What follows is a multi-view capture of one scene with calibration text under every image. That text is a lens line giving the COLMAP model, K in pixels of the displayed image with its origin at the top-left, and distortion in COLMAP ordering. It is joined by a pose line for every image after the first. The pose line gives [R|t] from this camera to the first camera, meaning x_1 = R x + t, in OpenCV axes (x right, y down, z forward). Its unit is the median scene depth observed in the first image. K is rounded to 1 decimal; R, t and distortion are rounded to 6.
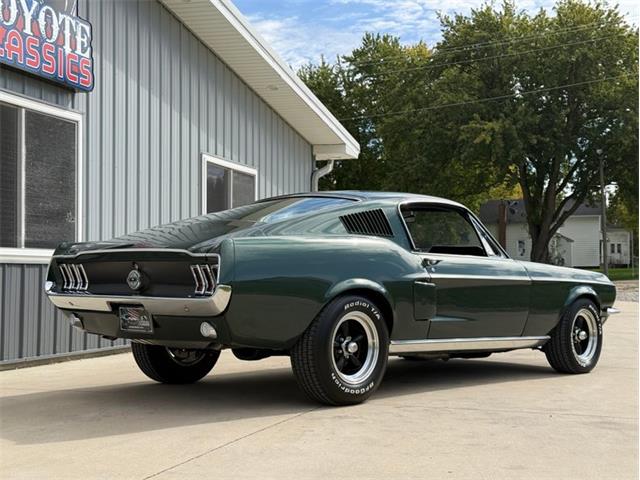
lens RADIAL K [[932.0, 0, 324.2], [0, 932.0, 242.1], [0, 0, 1]] dist [0.156780, -0.165045]
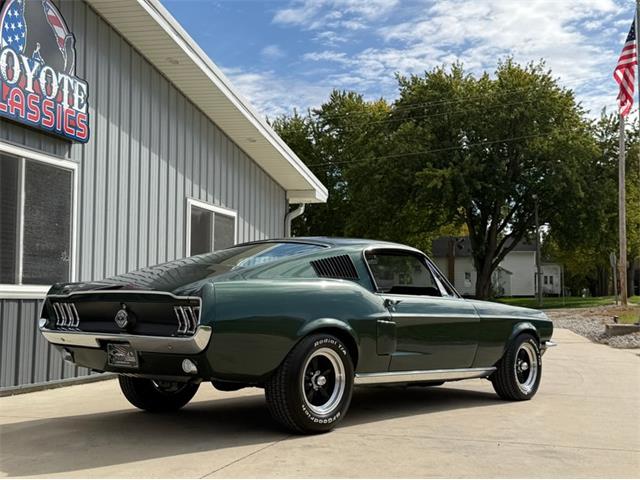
lens RADIAL K [[820.9, 0, 331.5], [0, 820.9, 246.9], [0, 0, 1]] dist [0.171001, -0.279348]
pose [[0.998990, 0.009994, 0.043814, -0.001226], [-0.008676, 0.999507, -0.030182, -0.010533], [-0.044094, 0.029771, 0.998584, 0.013857]]
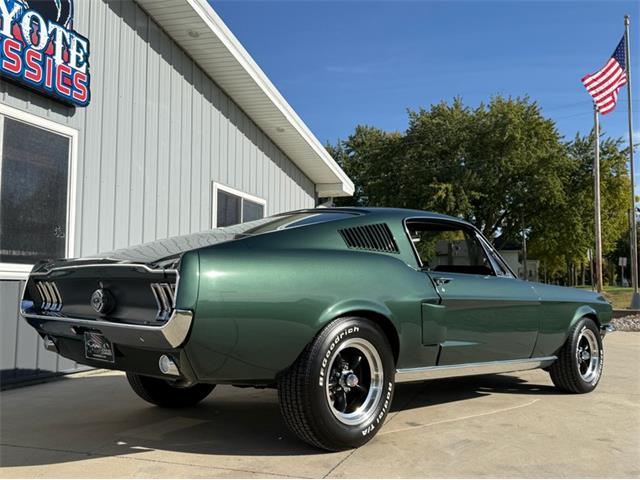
lens RADIAL K [[619.6, 0, 320.0], [0, 619.6, 240.0], [0, 0, 1]] dist [0.128779, -0.195814]
pose [[0.999897, 0.005432, -0.013269, 0.007462], [-0.006030, 0.998949, -0.045437, 0.008875], [0.013008, 0.045512, 0.998879, 0.351897]]
